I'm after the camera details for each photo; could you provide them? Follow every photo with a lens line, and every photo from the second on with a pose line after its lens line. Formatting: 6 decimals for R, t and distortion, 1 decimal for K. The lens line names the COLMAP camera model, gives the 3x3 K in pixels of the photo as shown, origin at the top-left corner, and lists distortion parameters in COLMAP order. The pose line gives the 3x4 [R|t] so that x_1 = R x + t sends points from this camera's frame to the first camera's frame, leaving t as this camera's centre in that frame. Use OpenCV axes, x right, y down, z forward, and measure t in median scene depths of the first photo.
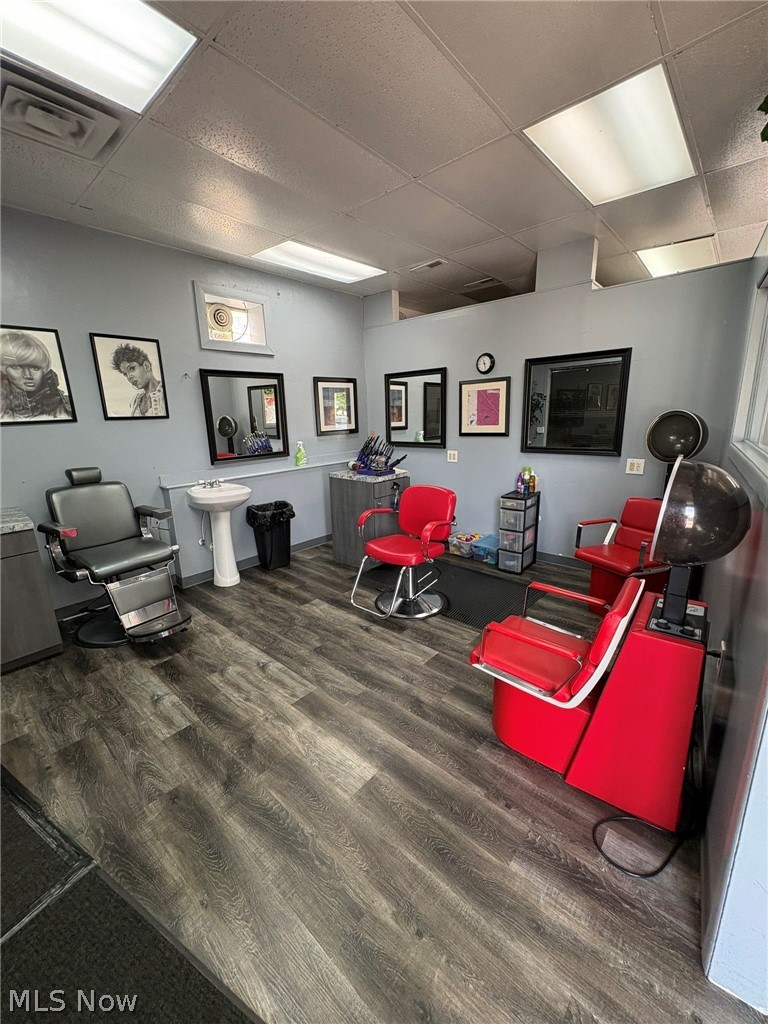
lens RADIAL K [[409.2, 0, 383.6], [0, 409.2, 509.9], [0, 0, 1]] dist [0.000332, -0.000190]
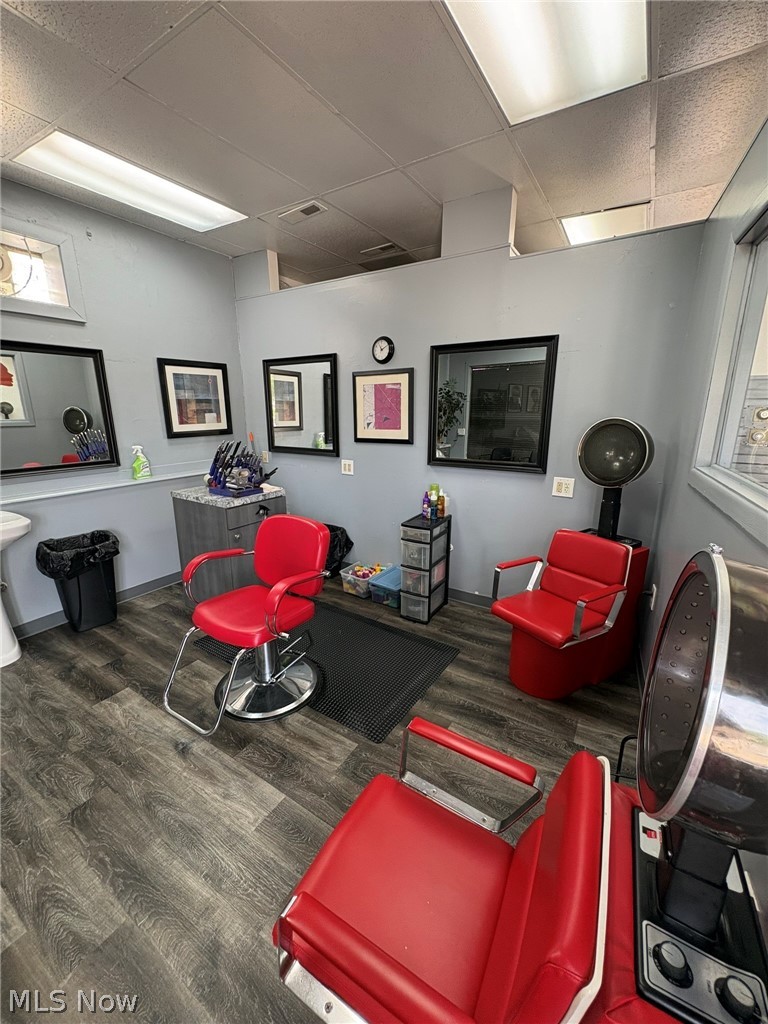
lens RADIAL K [[409.2, 0, 384.8], [0, 409.2, 509.2], [0, 0, 1]] dist [0.000332, -0.000190]
pose [[0.986373, -0.012337, 0.164061, 0.144233], [0.011167, 0.999905, 0.008051, -0.073343], [-0.164145, -0.006109, 0.986417, 0.275281]]
